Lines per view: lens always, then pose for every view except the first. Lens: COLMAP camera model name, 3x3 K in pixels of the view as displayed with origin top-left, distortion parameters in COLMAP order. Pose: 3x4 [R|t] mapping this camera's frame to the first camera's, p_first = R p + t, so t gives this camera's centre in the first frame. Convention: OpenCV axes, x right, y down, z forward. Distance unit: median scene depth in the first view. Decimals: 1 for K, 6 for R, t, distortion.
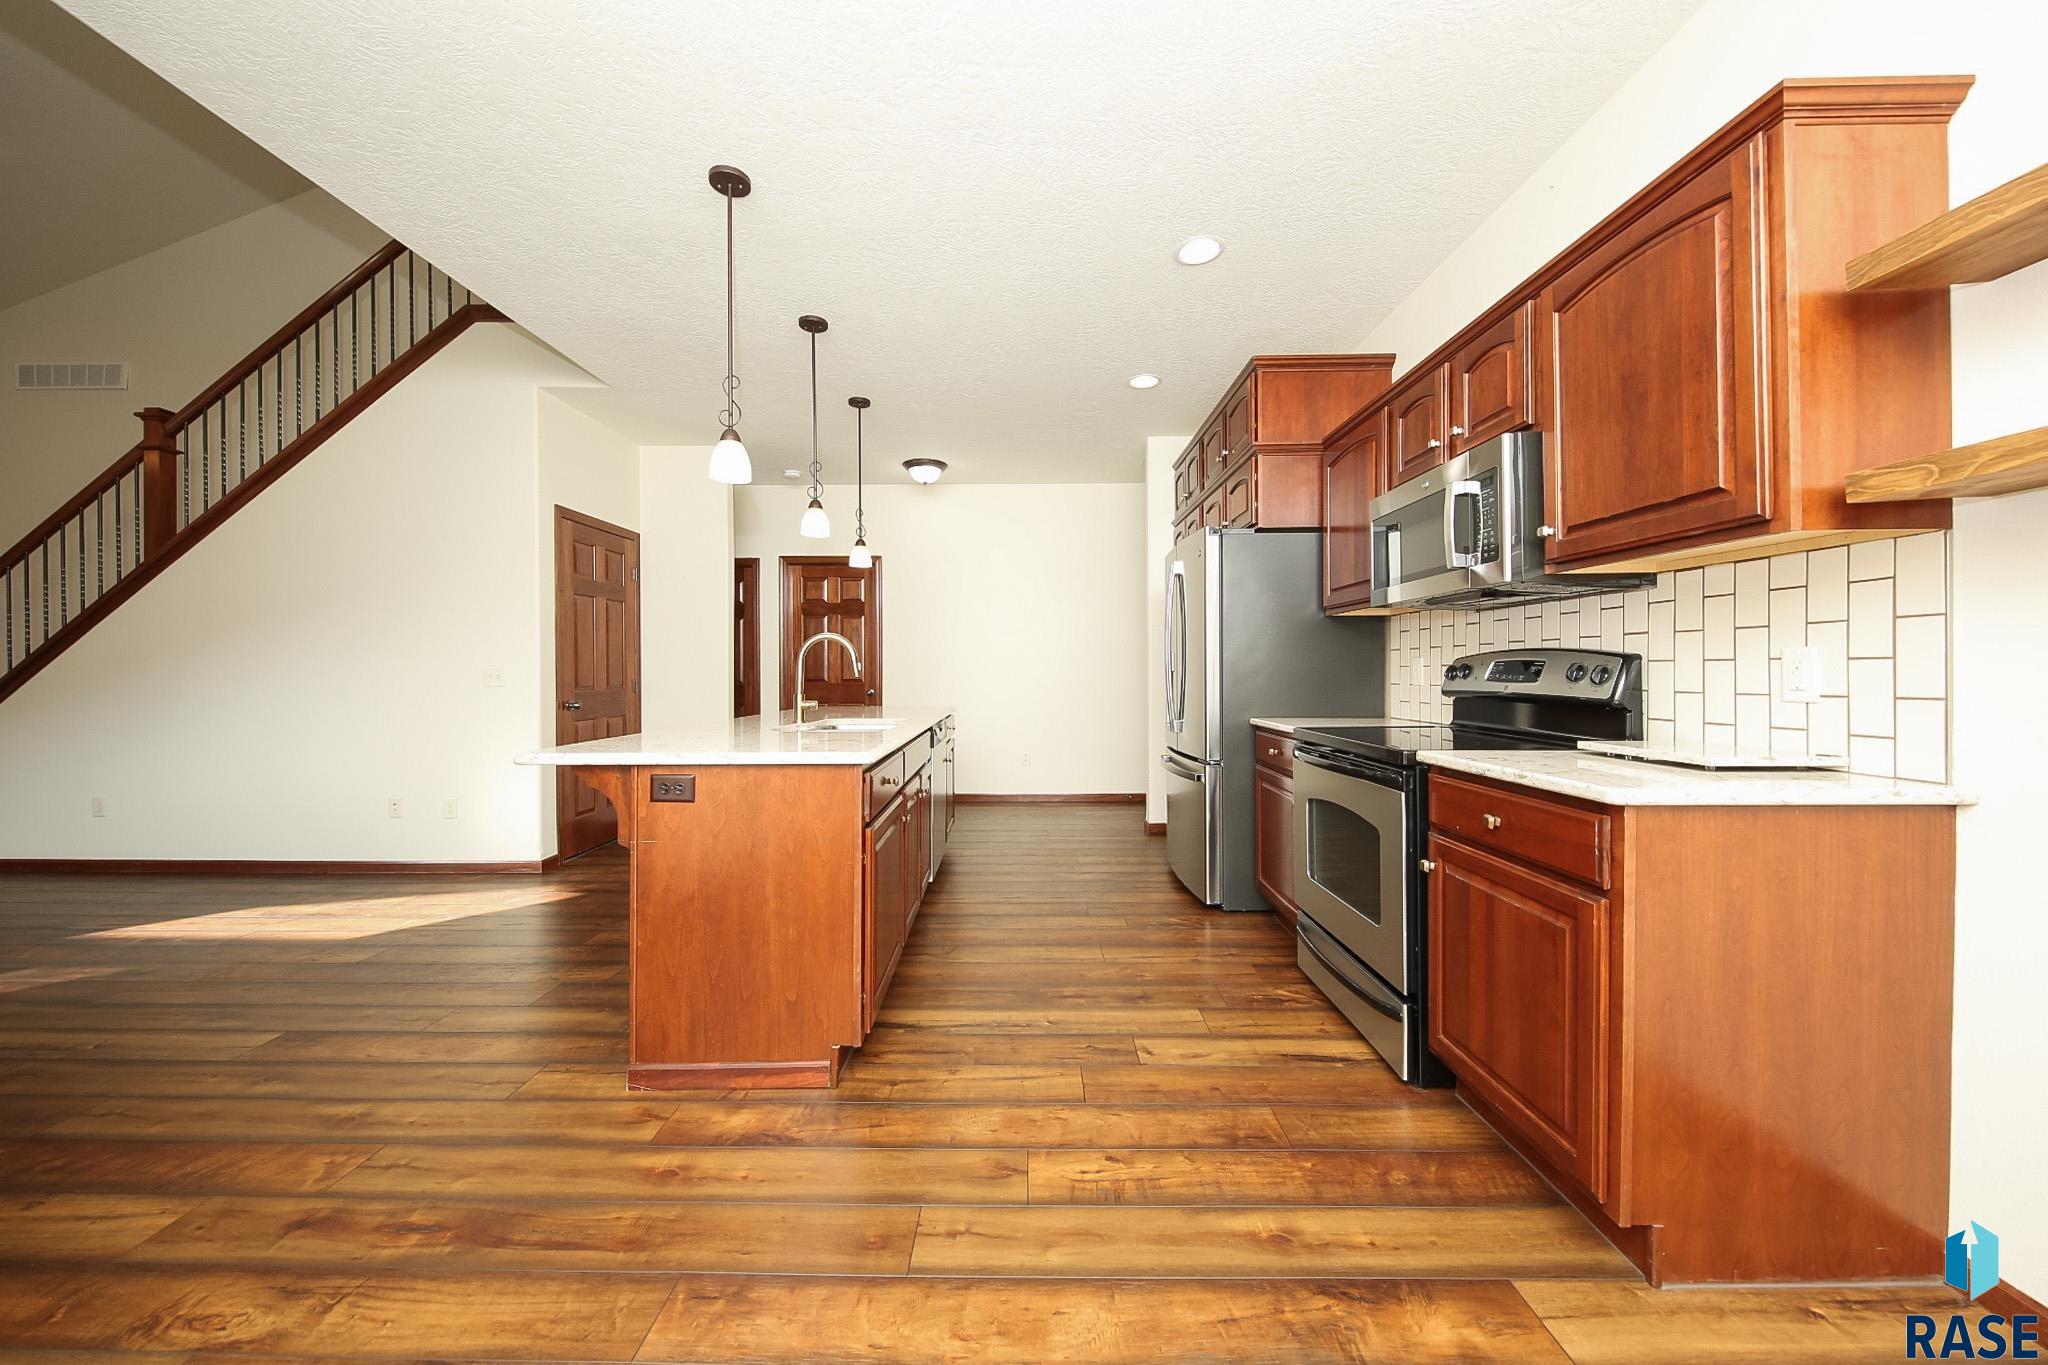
lens RADIAL K [[720.4, 0, 1018.2], [0, 720.4, 672.3], [0, 0, 1]] dist [0.000664, -0.001914]
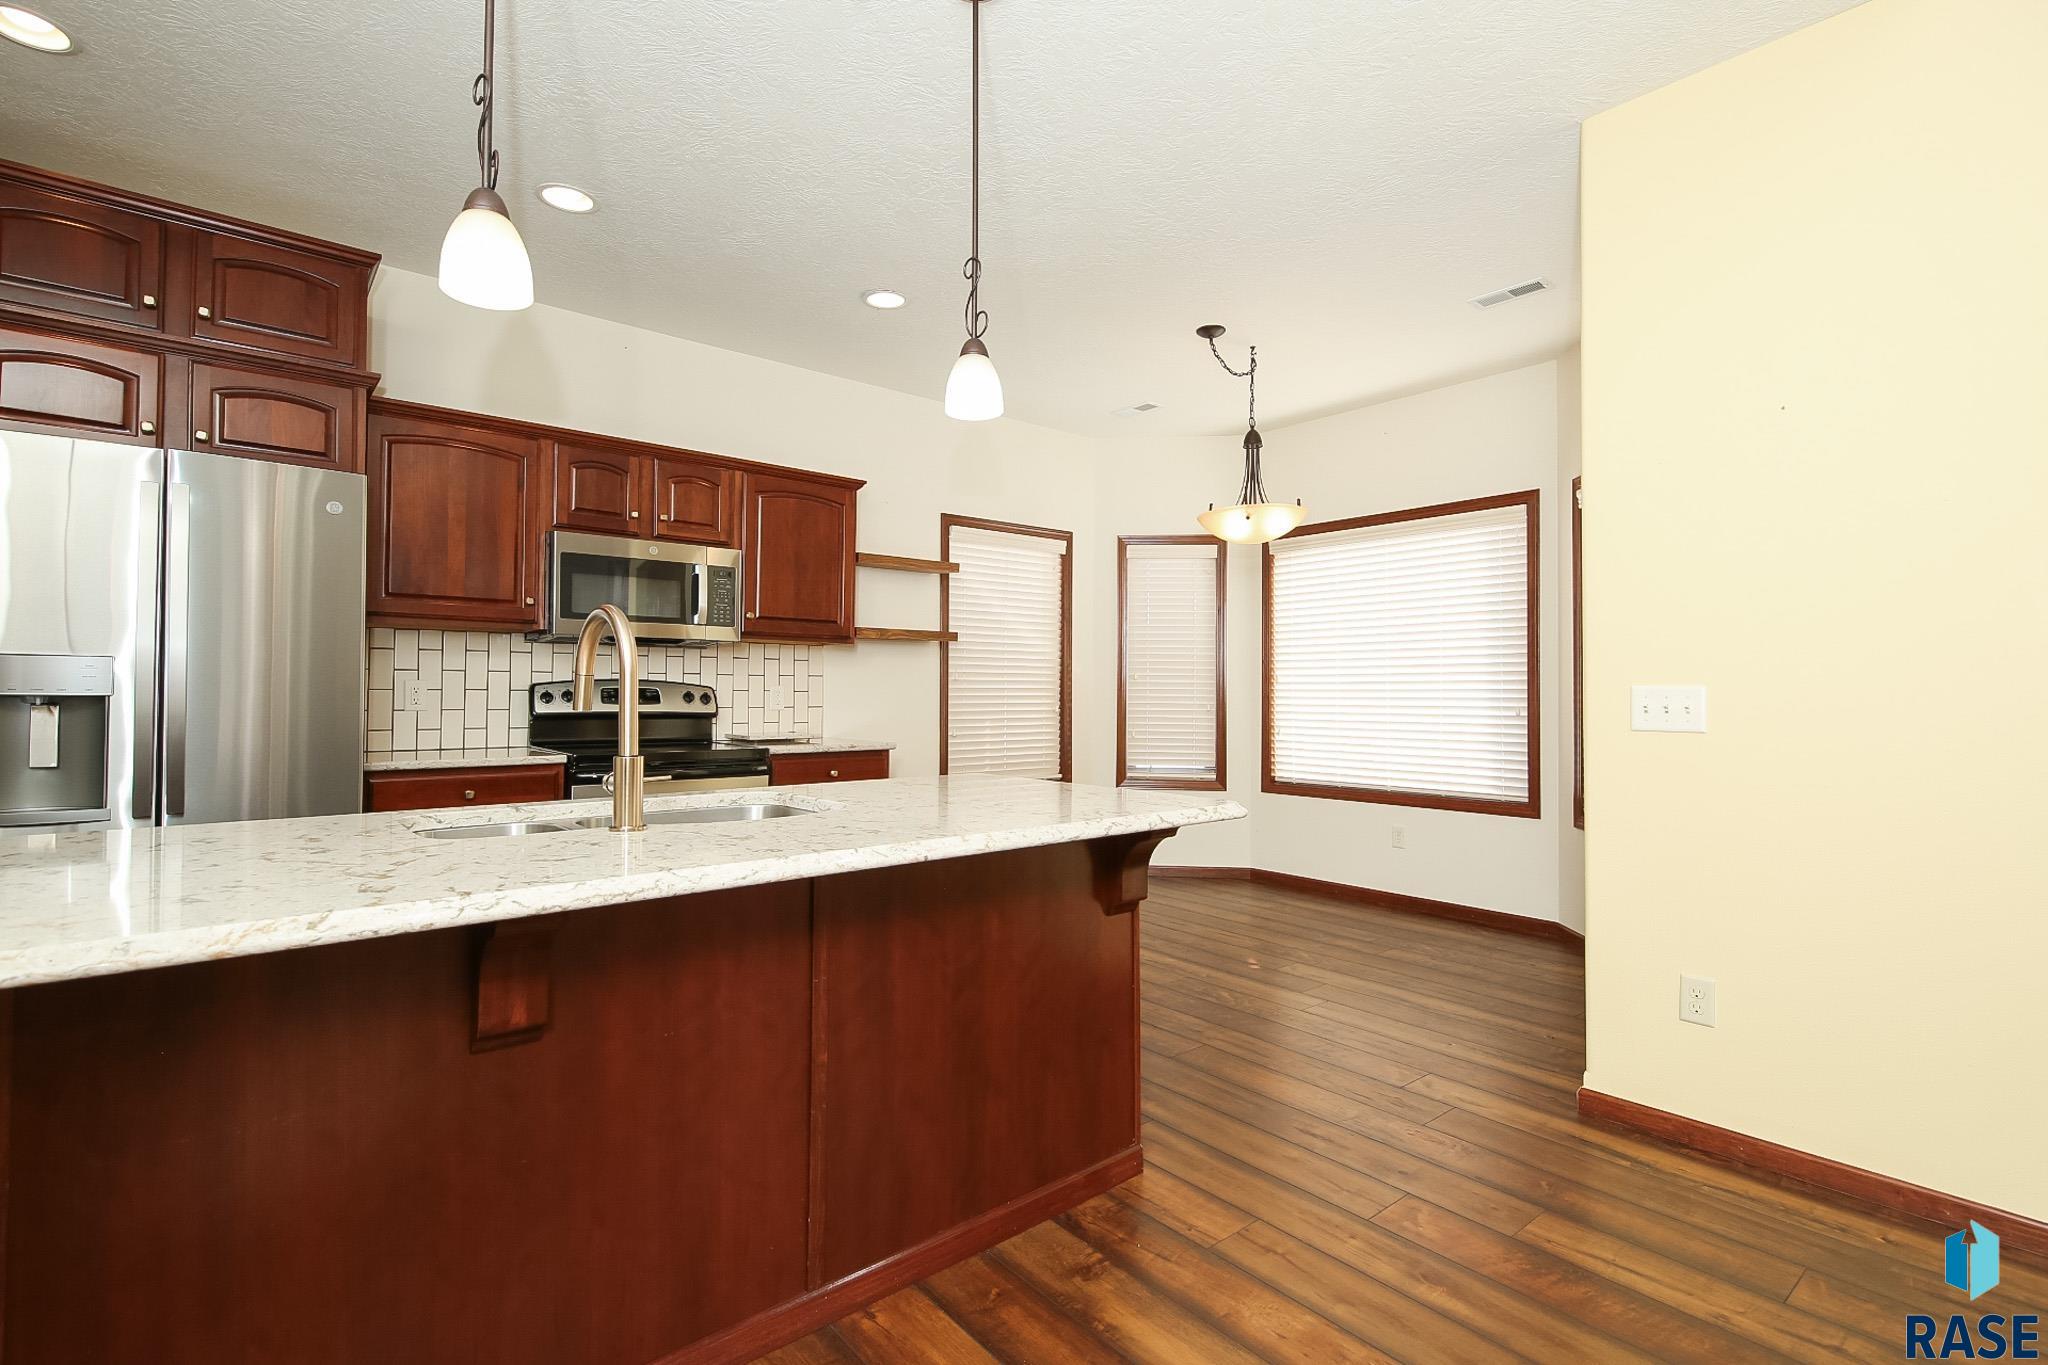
lens RADIAL K [[956.5, 0, 1025.4], [0, 956.5, 678.7], [0, 0, 1]] dist [0.013875, -0.000974]
pose [[-0.658635, 0.009684, 0.752400, -1.351524], [-0.003023, 0.999875, -0.015515, -0.010391], [-0.752457, -0.012493, -0.658523, 1.907033]]
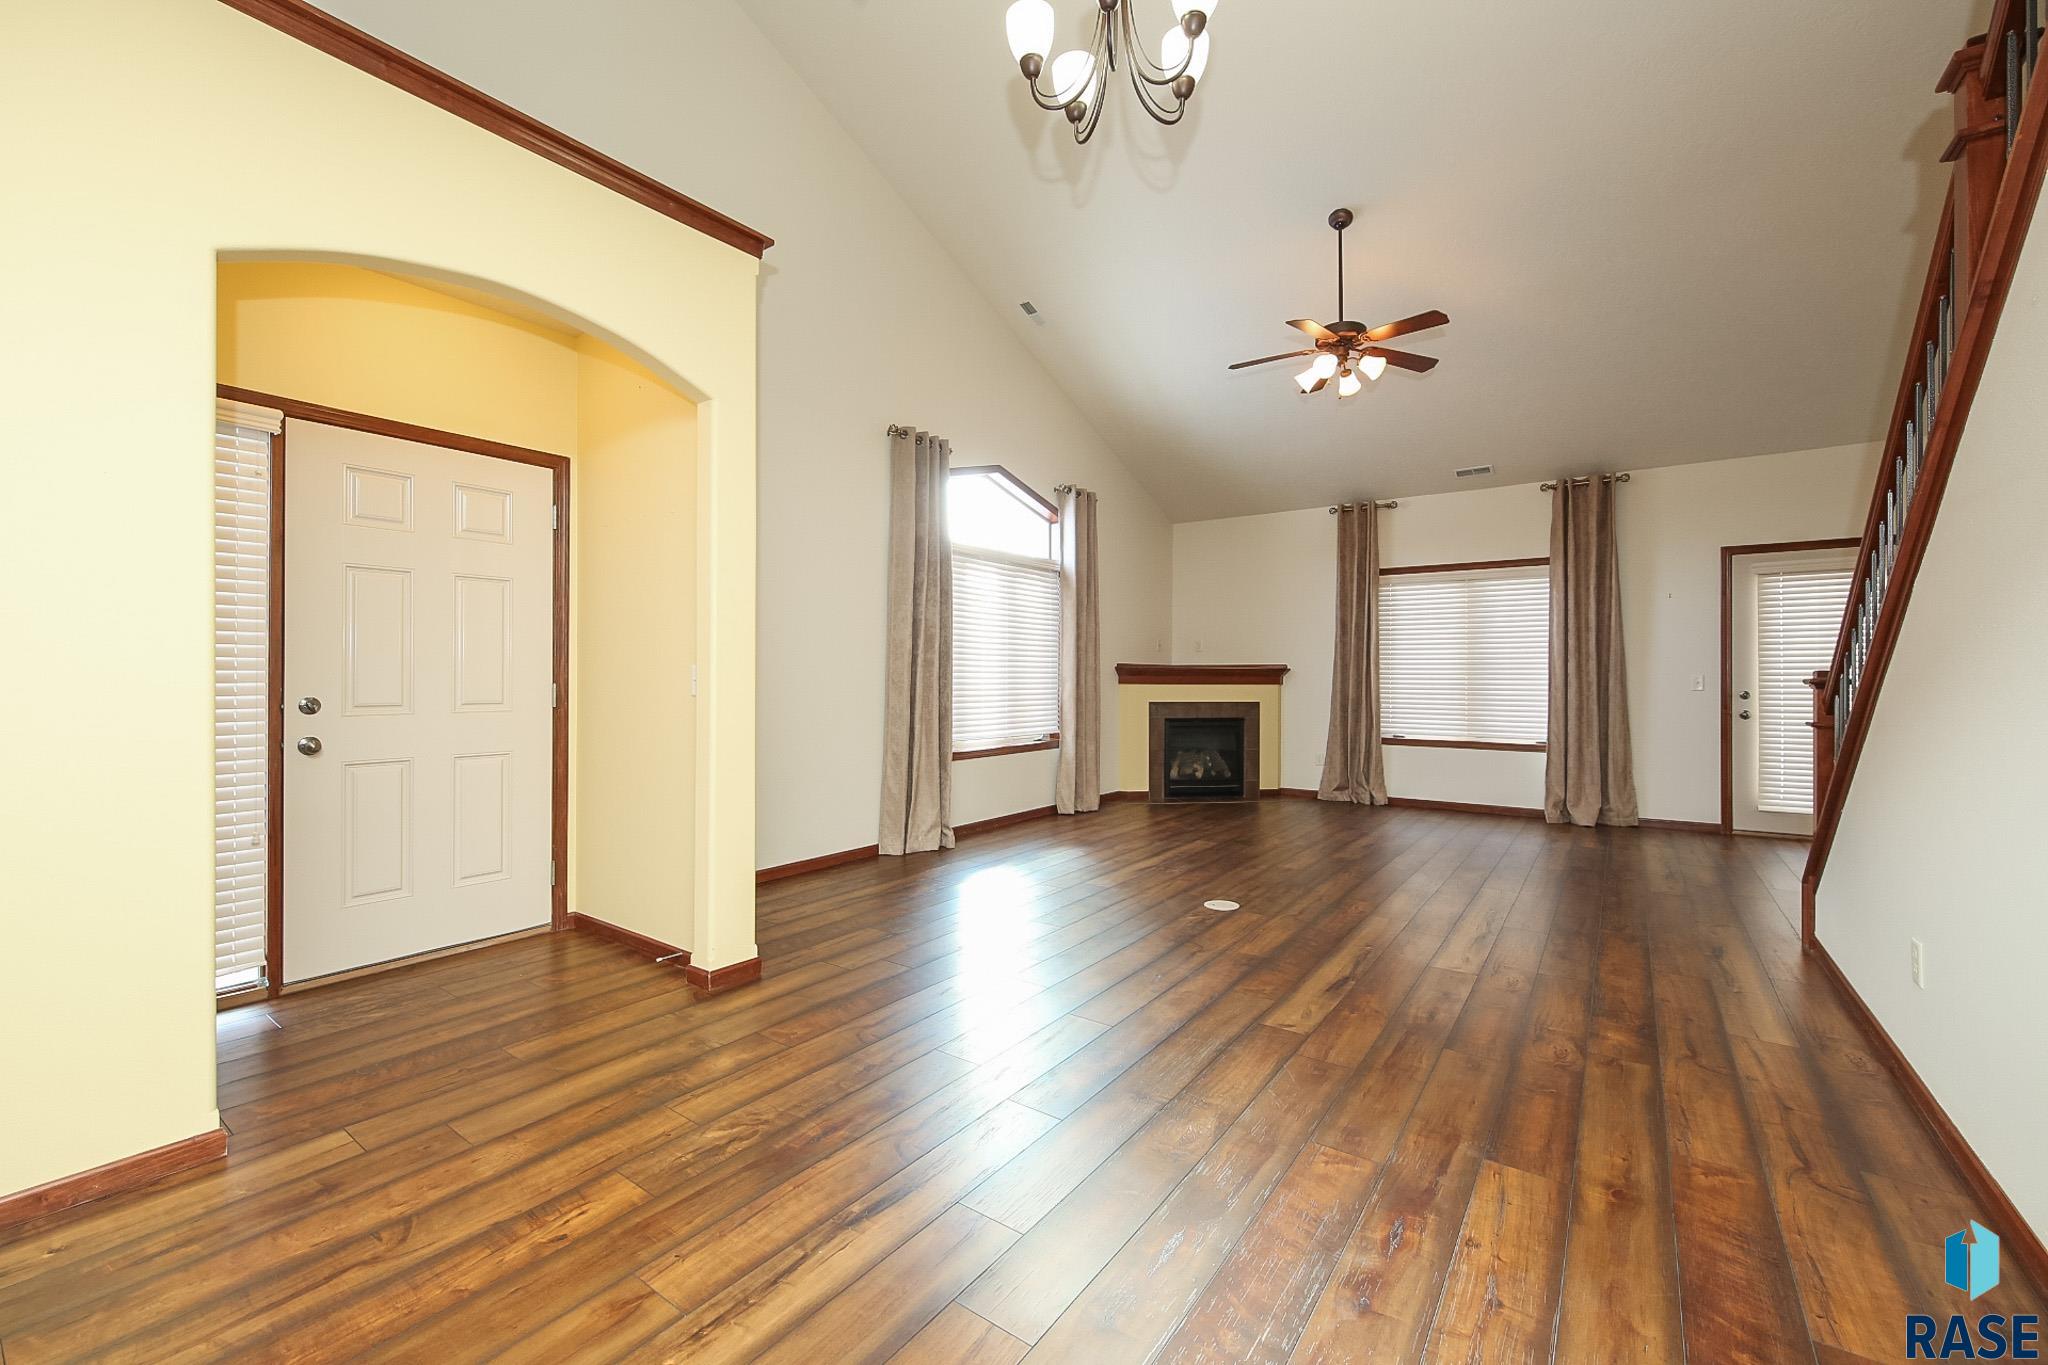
lens RADIAL K [[844.5, 0, 1023.8], [0, 844.5, 677.2], [0, 0, 1]] dist [0.009662, -0.004631]
pose [[-0.572254, 0.003045, -0.820071, -0.977158], [-0.002332, 0.999983, 0.005341, -0.014397], [0.820073, 0.004969, -0.572237, 1.790937]]
